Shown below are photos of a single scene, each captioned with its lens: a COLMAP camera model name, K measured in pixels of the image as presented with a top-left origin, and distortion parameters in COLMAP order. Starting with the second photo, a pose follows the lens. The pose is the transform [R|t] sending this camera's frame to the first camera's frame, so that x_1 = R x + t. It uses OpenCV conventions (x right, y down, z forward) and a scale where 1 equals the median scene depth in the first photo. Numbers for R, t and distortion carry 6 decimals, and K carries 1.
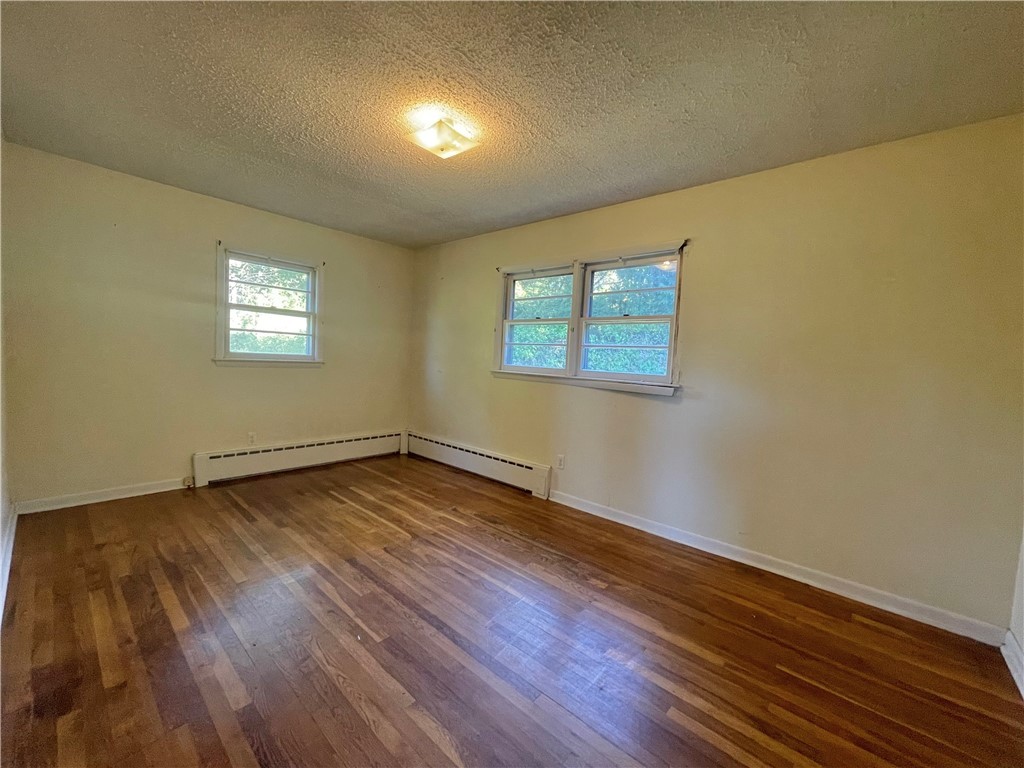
lens RADIAL K [[411.7, 0, 513.9], [0, 411.7, 384.8], [0, 0, 1]] dist [0.000515, 0.000488]
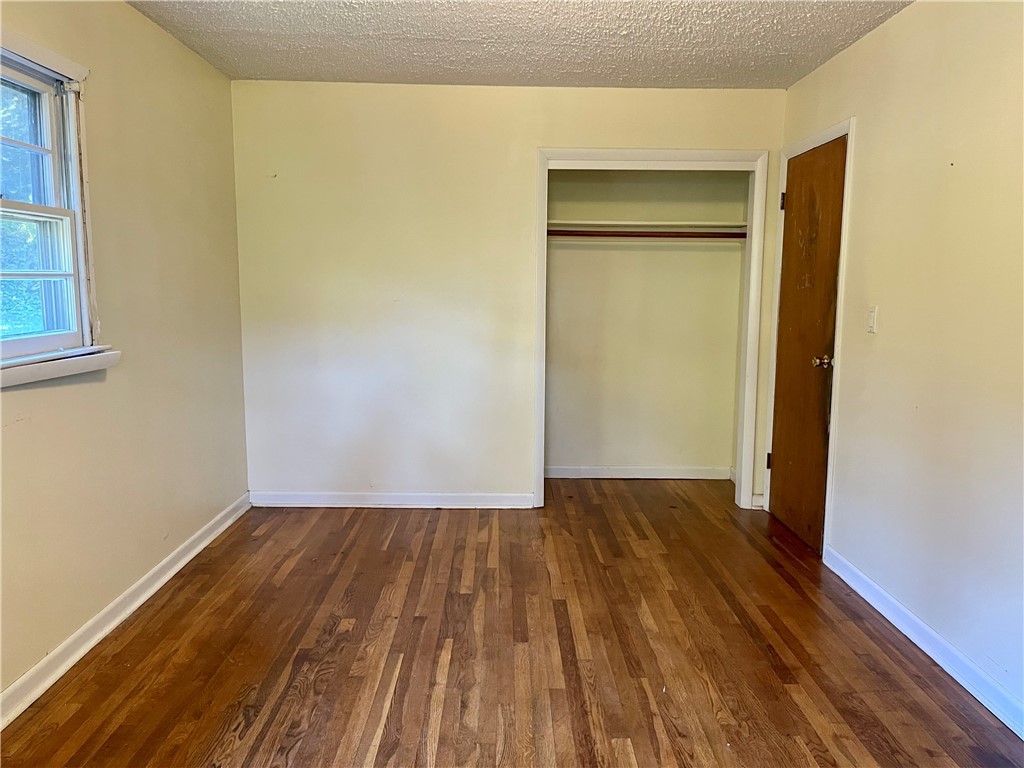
lens RADIAL K [[774.3, 0, 512.6], [0, 774.3, 383.7], [0, 0, 1]] dist [0.000740, -0.000727]
pose [[-0.666614, -0.148001, 0.730563, -0.919414], [0.011757, 0.977881, 0.208832, -0.200118], [-0.745311, 0.147799, -0.650129, 1.637956]]
